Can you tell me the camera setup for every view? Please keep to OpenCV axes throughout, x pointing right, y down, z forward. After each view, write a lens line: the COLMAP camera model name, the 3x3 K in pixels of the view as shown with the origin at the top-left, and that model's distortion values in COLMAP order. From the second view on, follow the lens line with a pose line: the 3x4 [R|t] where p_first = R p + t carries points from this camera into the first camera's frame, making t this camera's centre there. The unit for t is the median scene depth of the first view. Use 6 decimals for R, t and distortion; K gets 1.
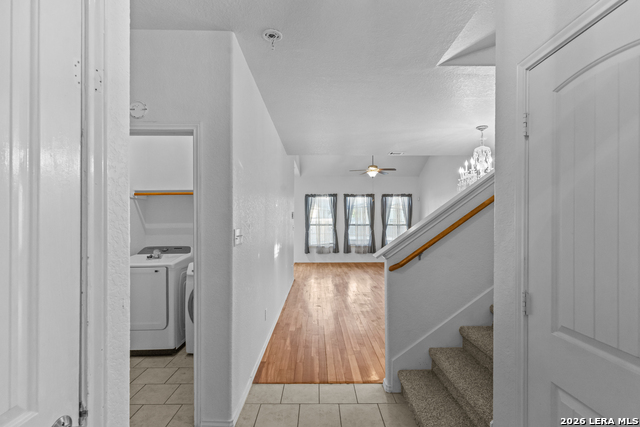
lens RADIAL K [[301.8, 0, 319.8], [0, 301.8, 217.9], [0, 0, 1]] dist [-0.001114, -0.000984]
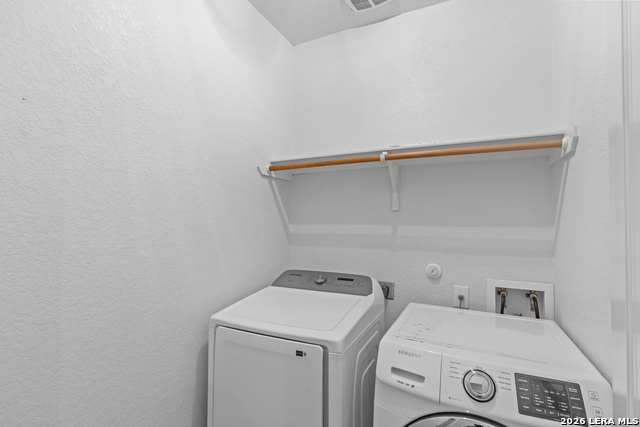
lens RADIAL K [[301.8, 0, 320.4], [0, 301.8, 214.5], [0, 0, 1]] dist [-0.001114, -0.000984]
pose [[0.886737, -0.002946, -0.462266, -0.291522], [-0.003670, 0.999903, -0.013411, 0.008109], [0.462261, 0.013589, 0.886640, 0.572313]]
